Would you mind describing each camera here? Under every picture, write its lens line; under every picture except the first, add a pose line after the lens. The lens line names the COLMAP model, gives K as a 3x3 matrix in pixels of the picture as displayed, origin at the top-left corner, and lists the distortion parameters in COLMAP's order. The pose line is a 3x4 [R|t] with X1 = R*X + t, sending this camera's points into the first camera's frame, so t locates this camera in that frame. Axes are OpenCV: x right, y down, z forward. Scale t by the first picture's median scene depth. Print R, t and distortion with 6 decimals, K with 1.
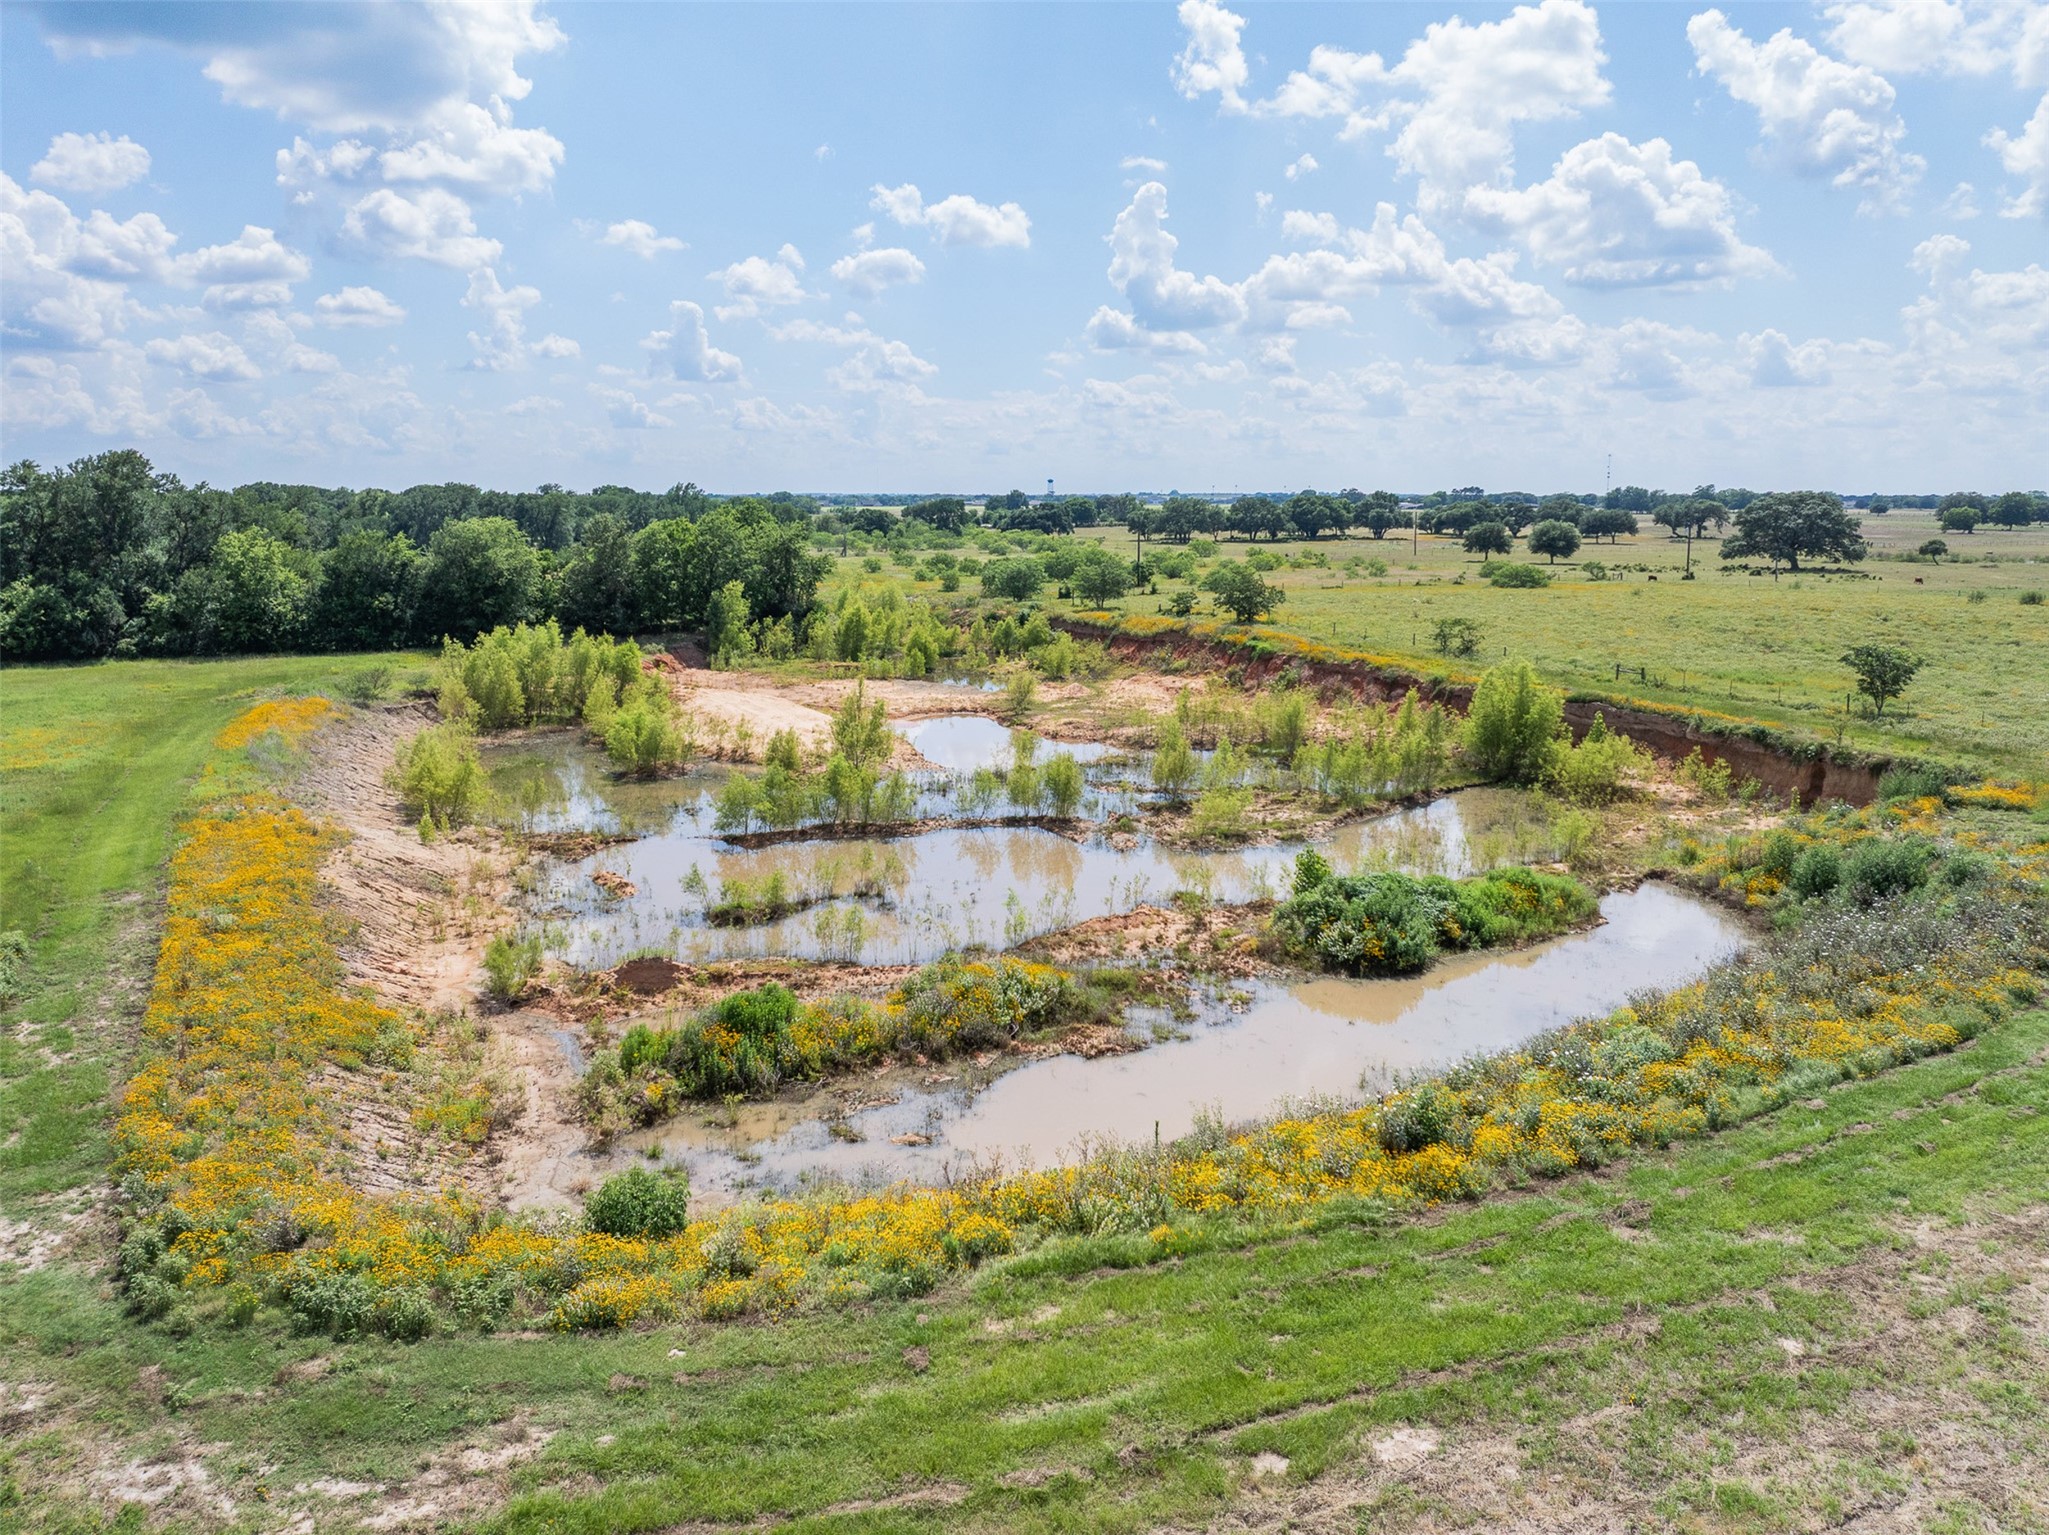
lens RADIAL K [[1446.9, 0, 1023.3], [0, 1446.9, 756.6], [0, 0, 1]] dist [-0.022630, -0.007286]
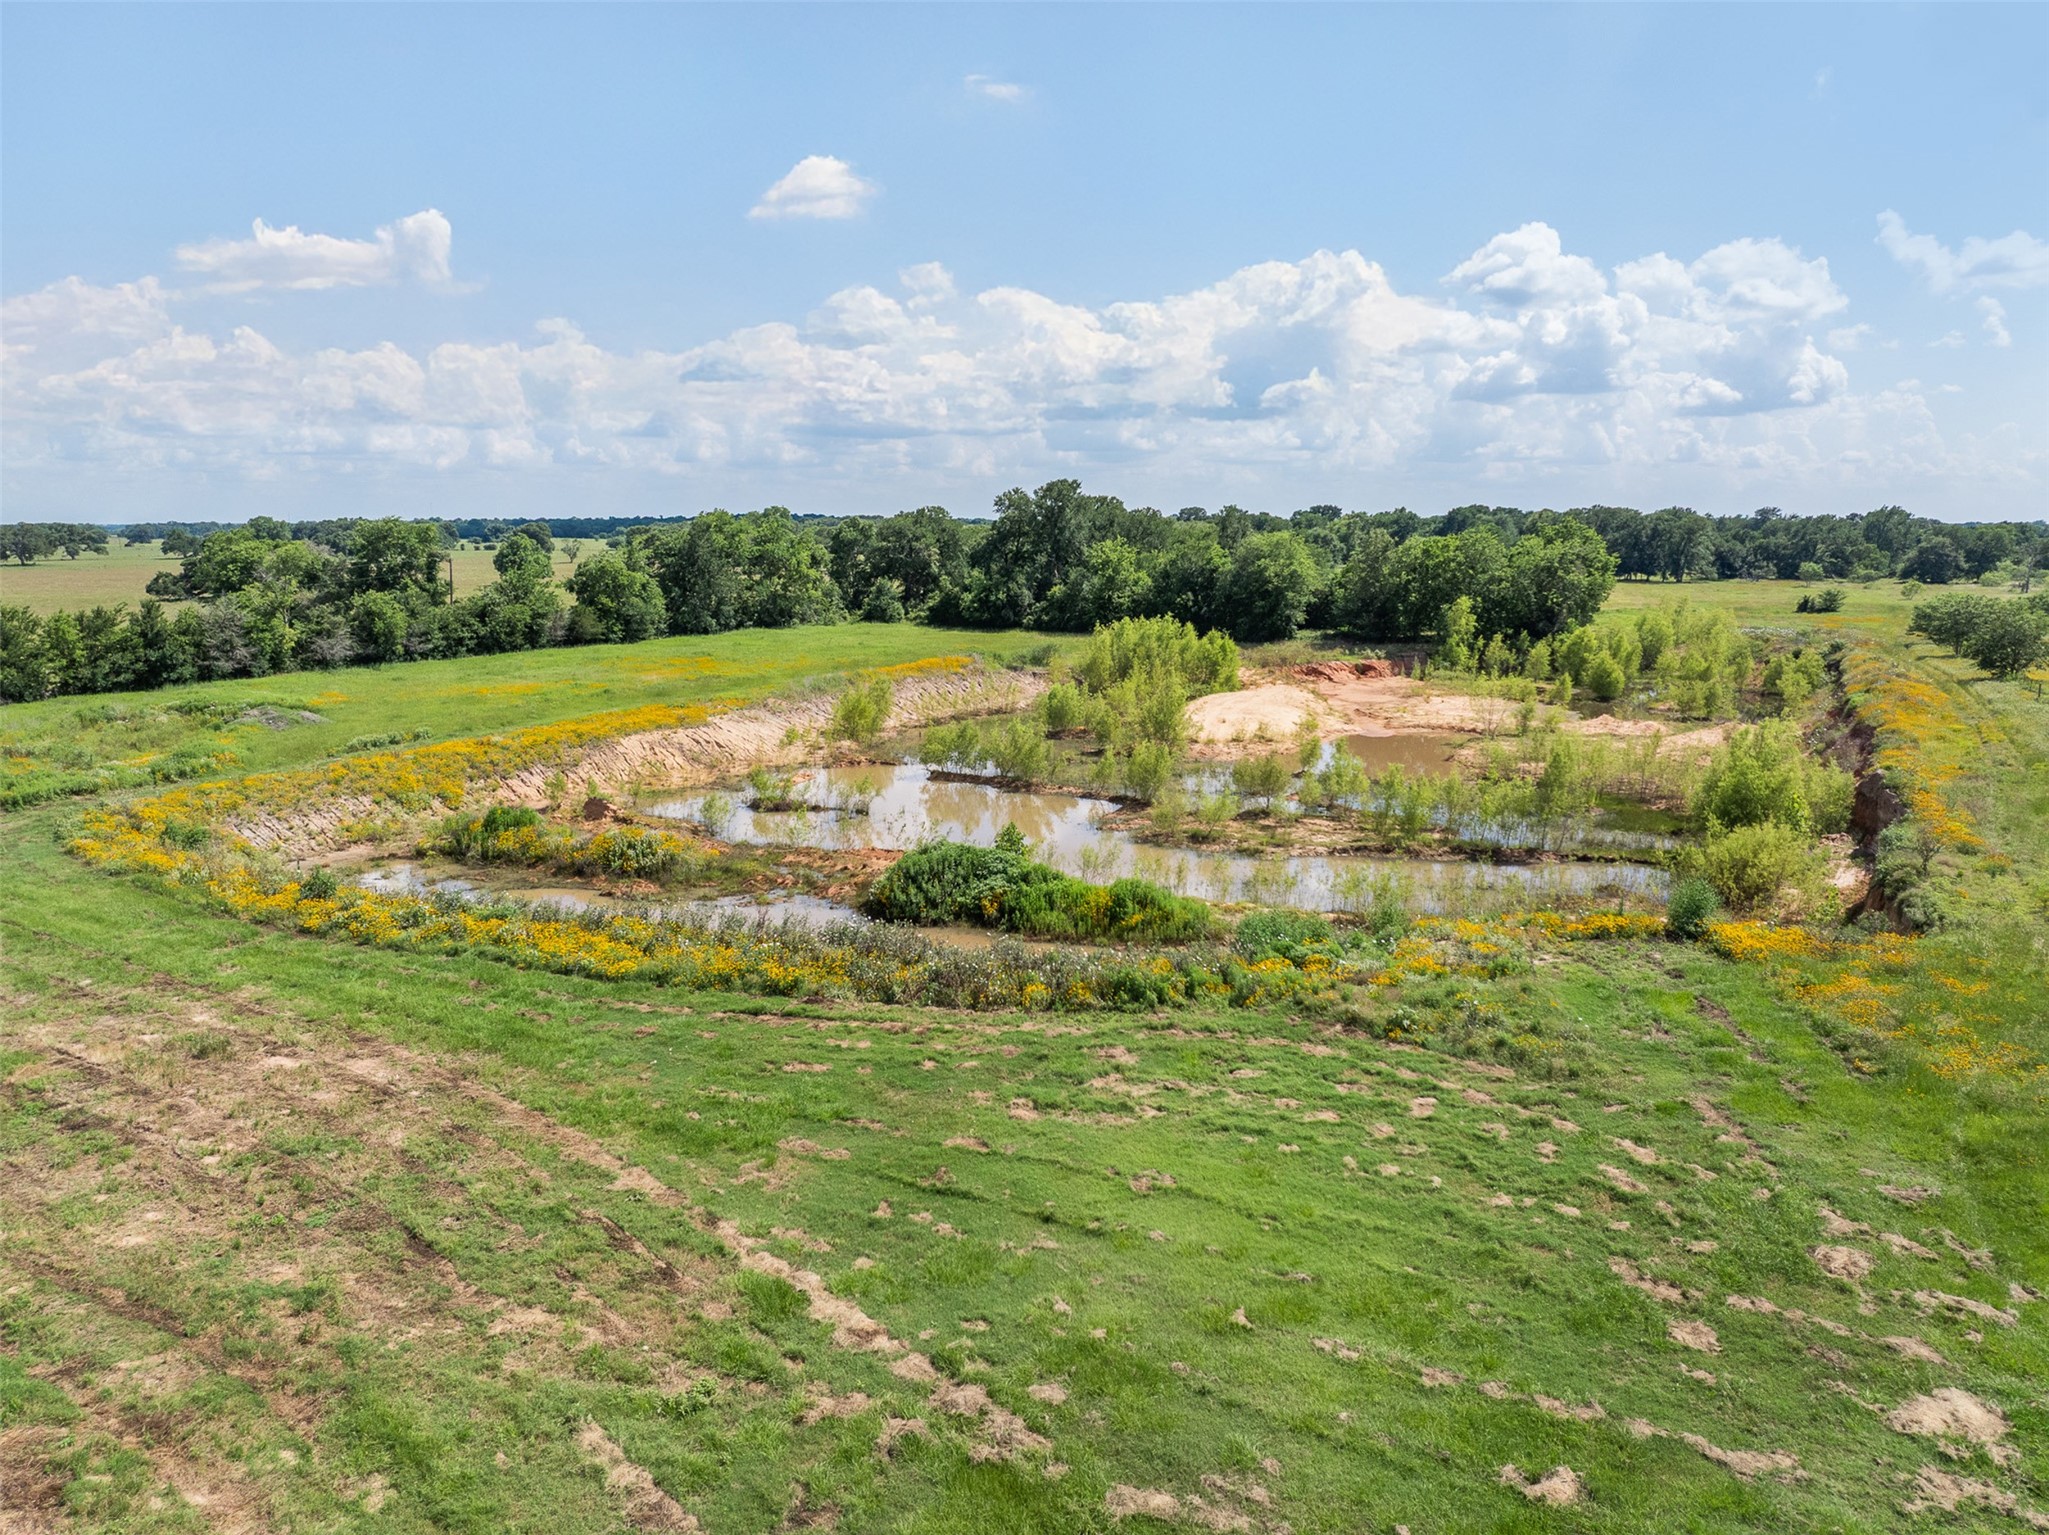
lens RADIAL K [[1446.9, 0, 1028.6], [0, 1446.9, 765.7], [0, 0, 1]] dist [-0.022630, -0.007286]
pose [[0.601633, 0.132978, -0.787626, 0.434626], [-0.141208, 0.988221, 0.058982, -0.019589], [0.786192, 0.075733, 0.613324, 0.139950]]
